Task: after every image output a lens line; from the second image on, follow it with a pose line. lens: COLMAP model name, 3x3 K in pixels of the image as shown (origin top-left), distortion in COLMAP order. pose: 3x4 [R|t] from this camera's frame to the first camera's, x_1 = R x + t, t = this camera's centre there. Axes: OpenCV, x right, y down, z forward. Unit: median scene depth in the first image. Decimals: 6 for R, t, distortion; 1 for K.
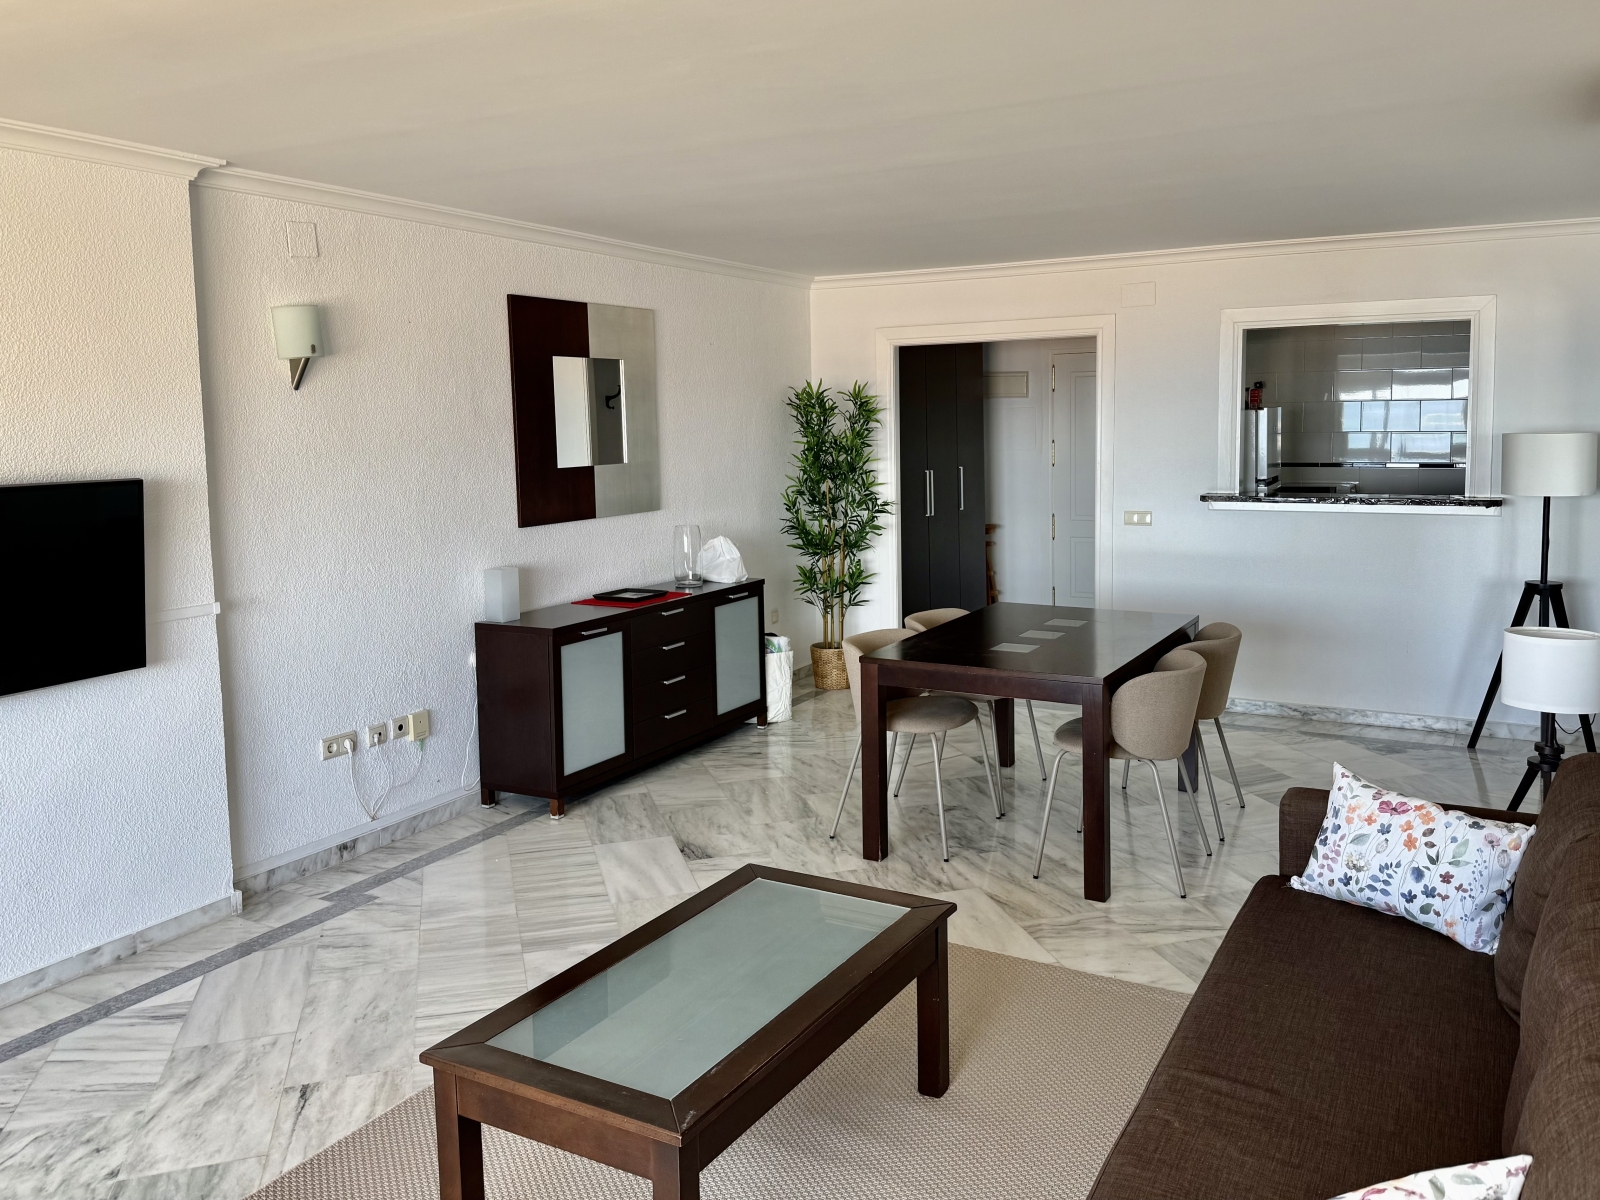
lens RADIAL K [[1276.7, 0, 800.0], [0, 1276.7, 600.0], [0, 0, 1]] dist [0.001979, 0.000761]
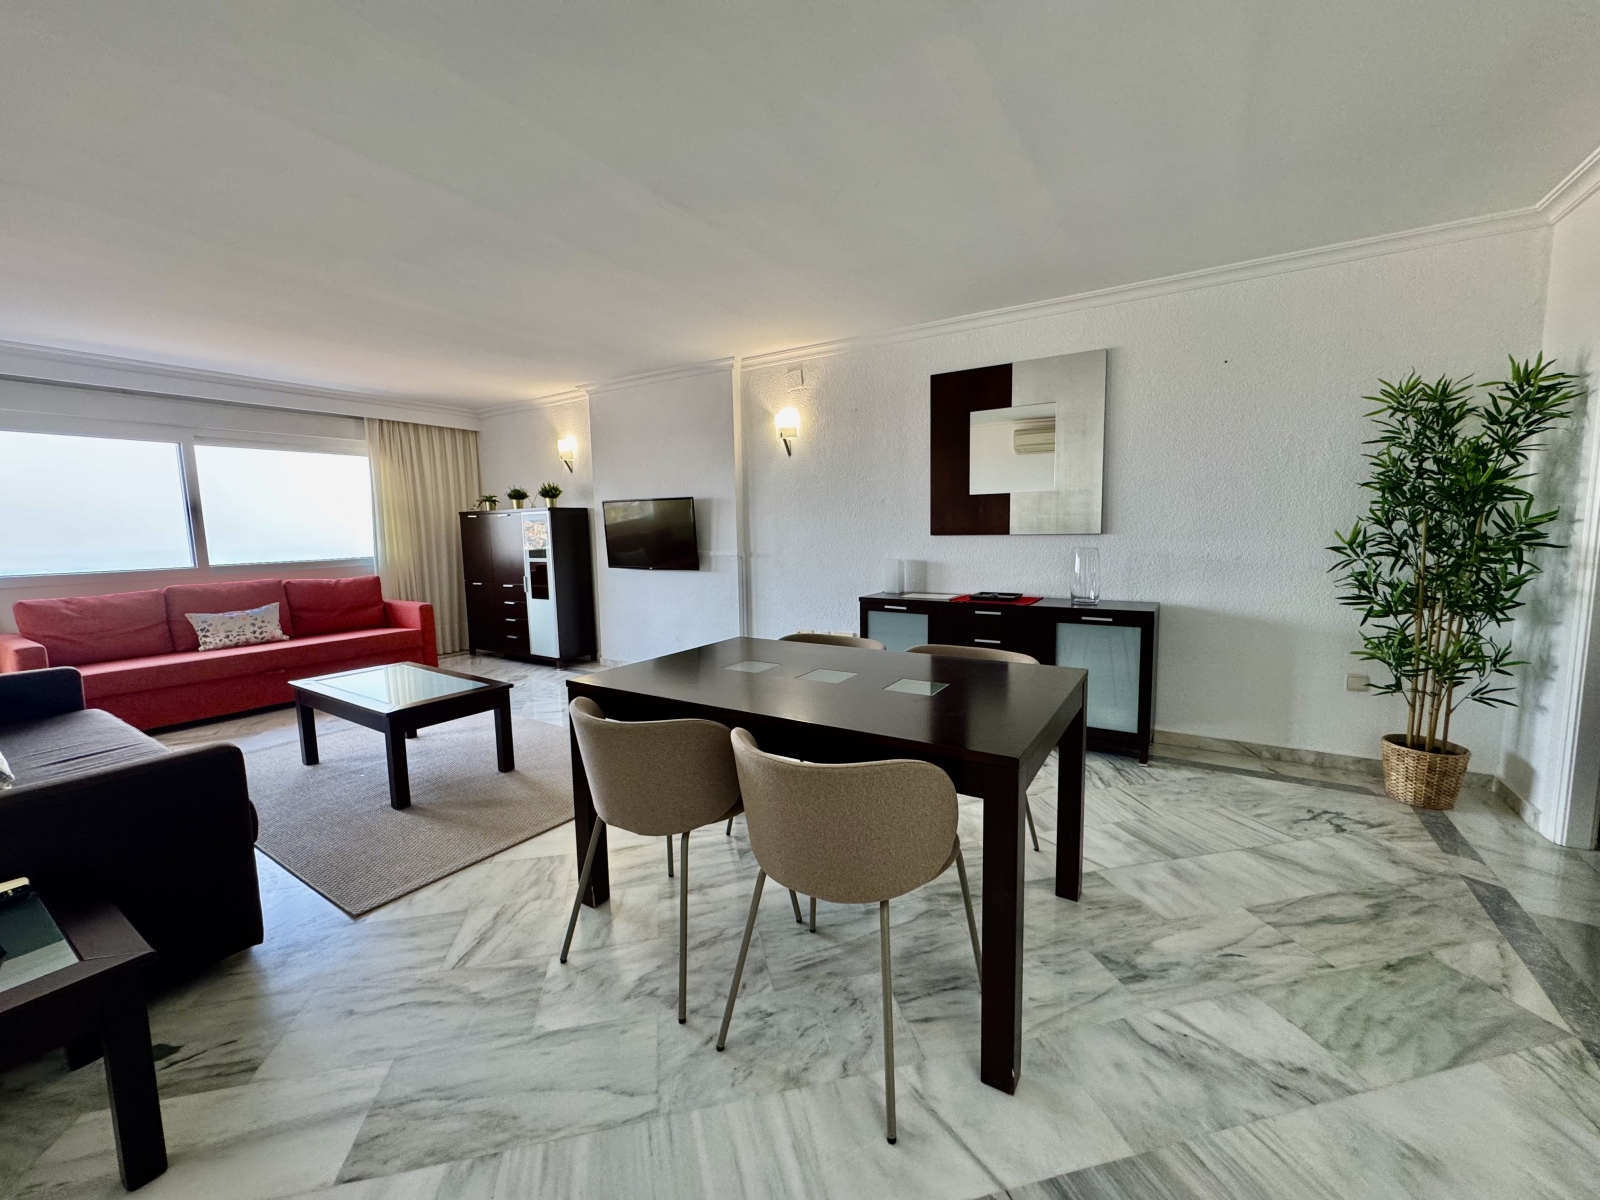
lens RADIAL K [[643.1, 0, 800.0], [0, 643.1, 600.0], [0, 0, 1]] dist [-0.002957, -0.000264]
pose [[-0.067122, 0.134625, -0.988621, 0.518852], [-0.122591, 0.982235, 0.142079, -0.068265], [0.990185, 0.130733, -0.049425, 0.868638]]
